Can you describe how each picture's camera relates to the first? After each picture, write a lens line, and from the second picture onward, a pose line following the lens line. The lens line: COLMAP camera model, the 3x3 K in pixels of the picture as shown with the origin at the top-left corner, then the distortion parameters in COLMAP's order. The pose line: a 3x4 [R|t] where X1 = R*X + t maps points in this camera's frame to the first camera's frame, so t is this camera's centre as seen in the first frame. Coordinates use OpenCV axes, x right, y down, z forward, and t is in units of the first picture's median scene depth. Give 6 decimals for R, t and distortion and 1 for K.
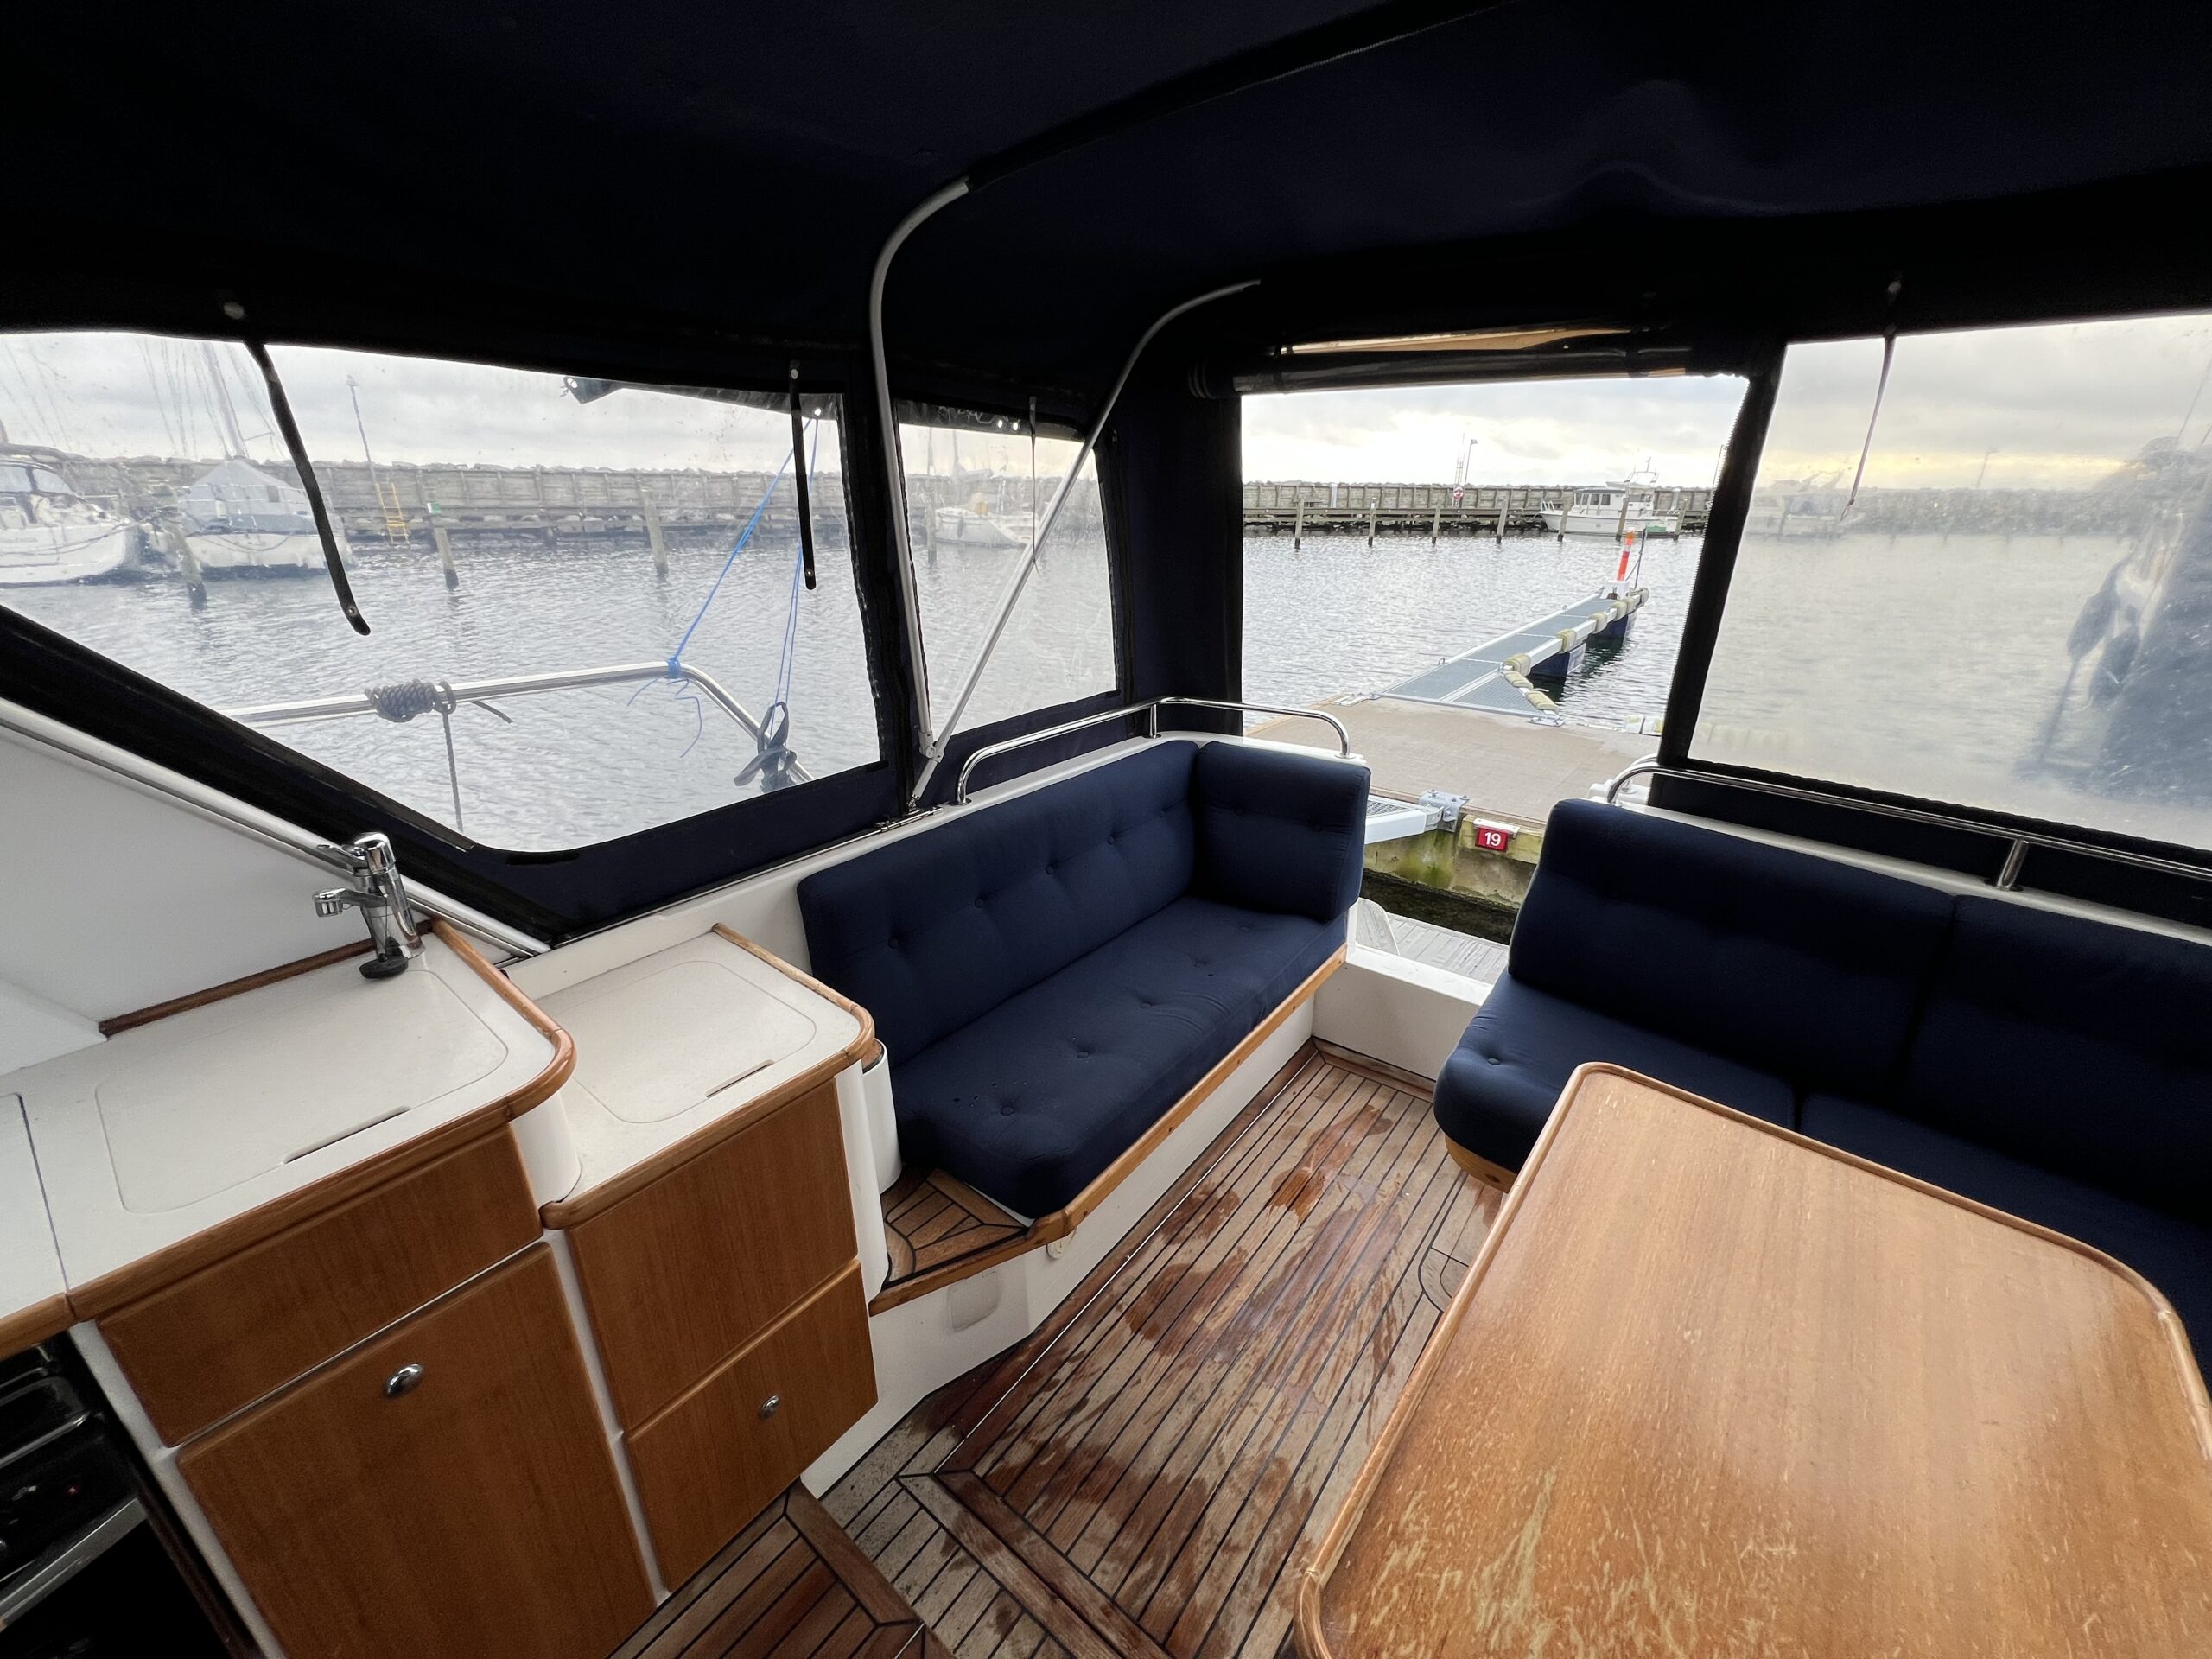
lens RADIAL K [[881.6, 0, 1101.5], [0, 881.6, 821.9], [0, 0, 1]] dist [-0.001966, 0.000175]
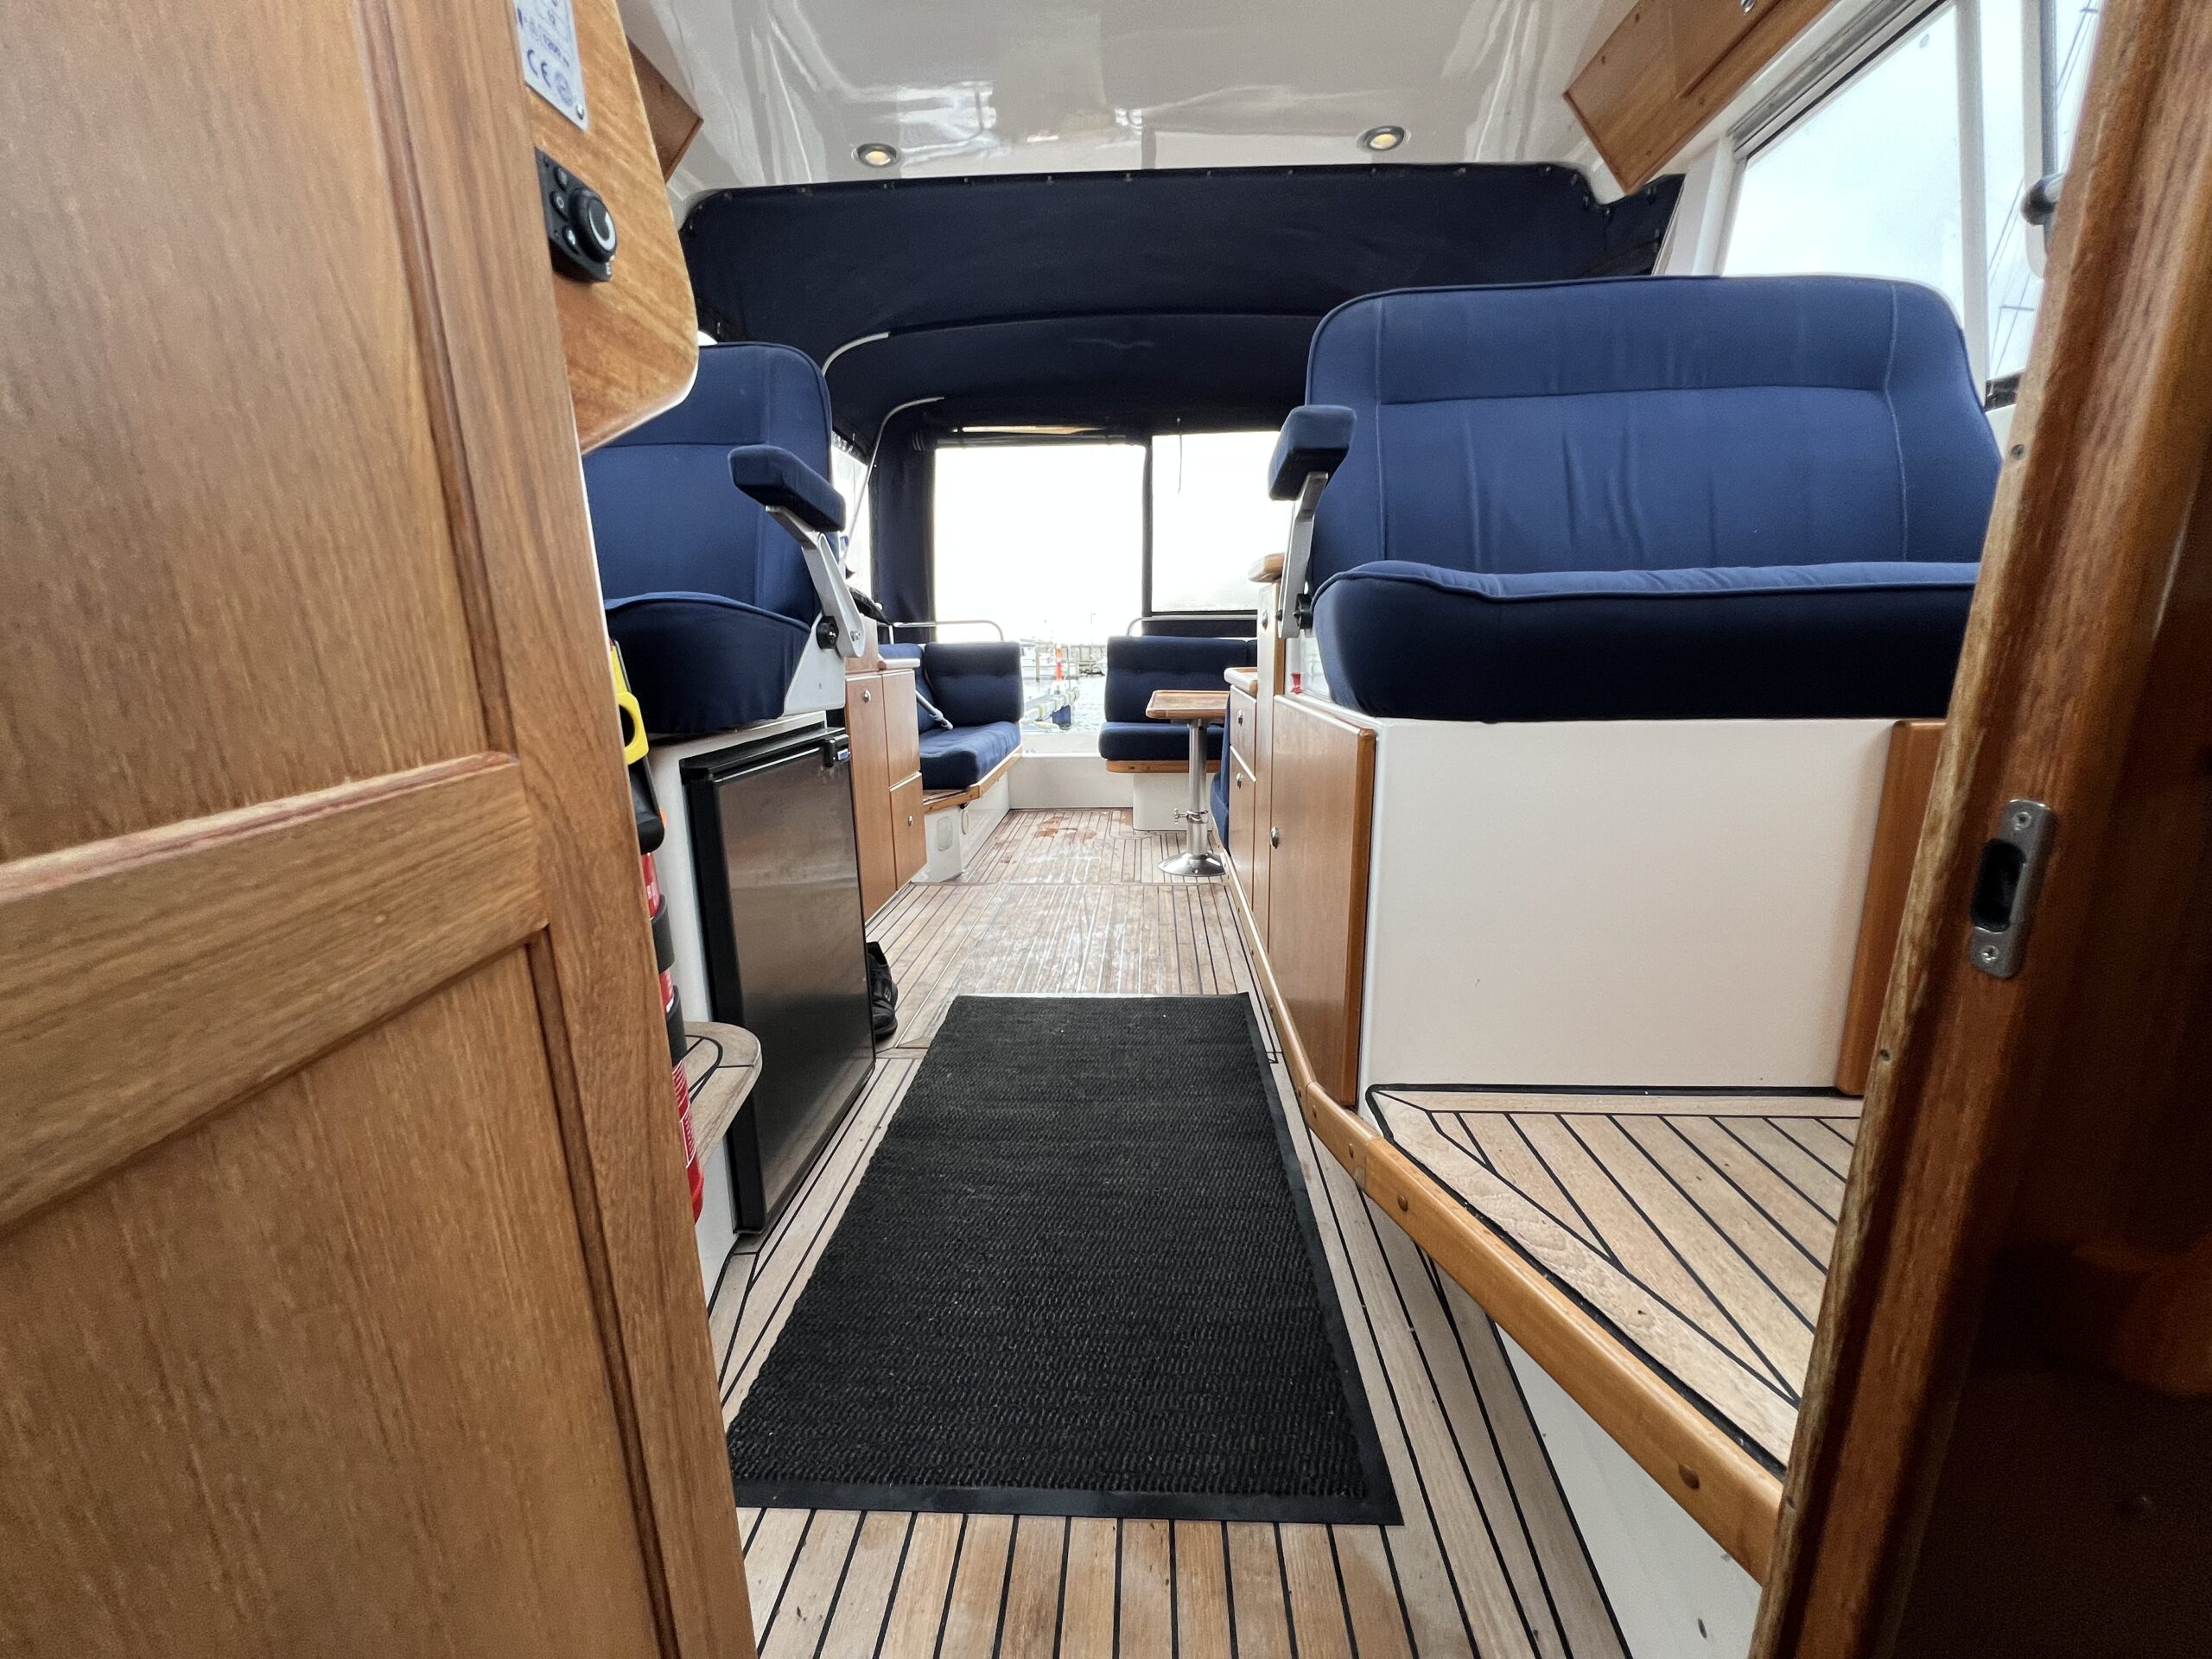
lens RADIAL K [[881.6, 0, 1101.5], [0, 881.6, 821.9], [0, 0, 1]] dist [-0.001966, 0.000175]
pose [[0.816208, -0.132118, 0.562449, -0.843542], [0.228513, 0.967944, -0.104242, 0.691930], [-0.530647, 0.213610, 0.820235, -0.736077]]
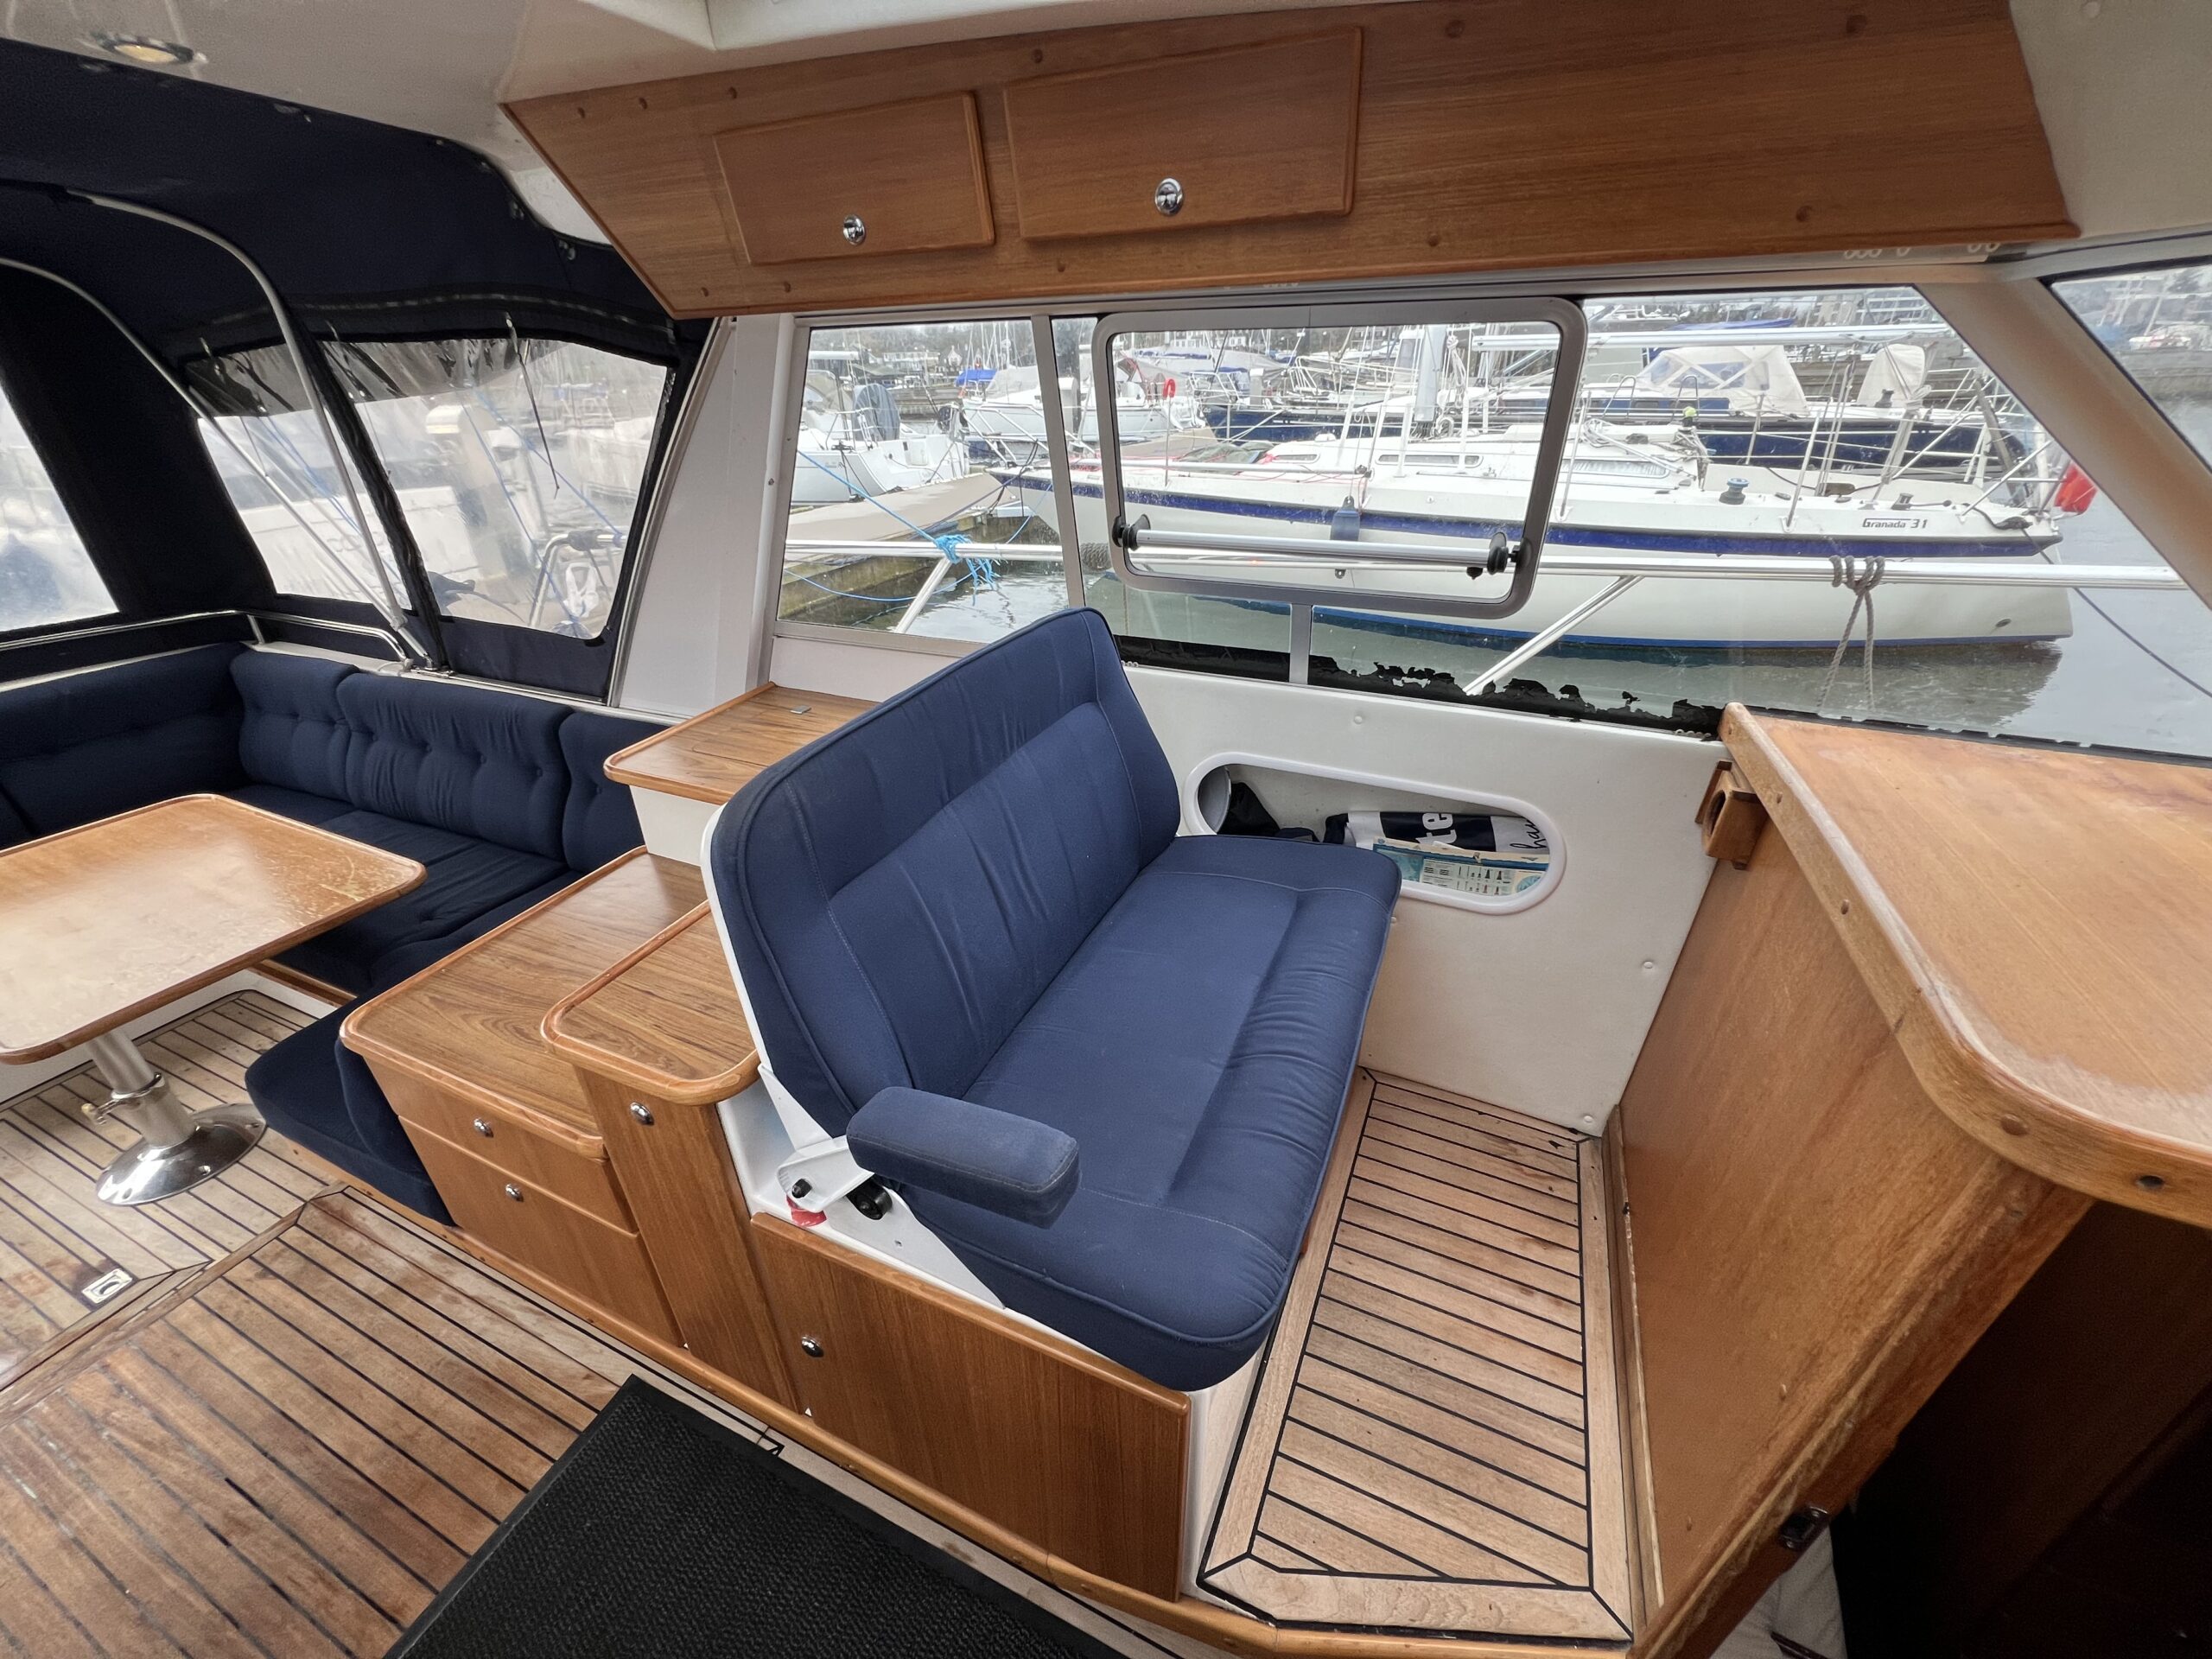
lens RADIAL K [[881.6, 0, 1101.5], [0, 881.6, 821.9], [0, 0, 1]] dist [-0.001966, 0.000175]
pose [[-0.239907, -0.458650, 0.855620, -0.713046], [0.373429, 0.769946, 0.517430, 0.168360], [-0.896100, 0.443648, -0.013443, -0.539991]]
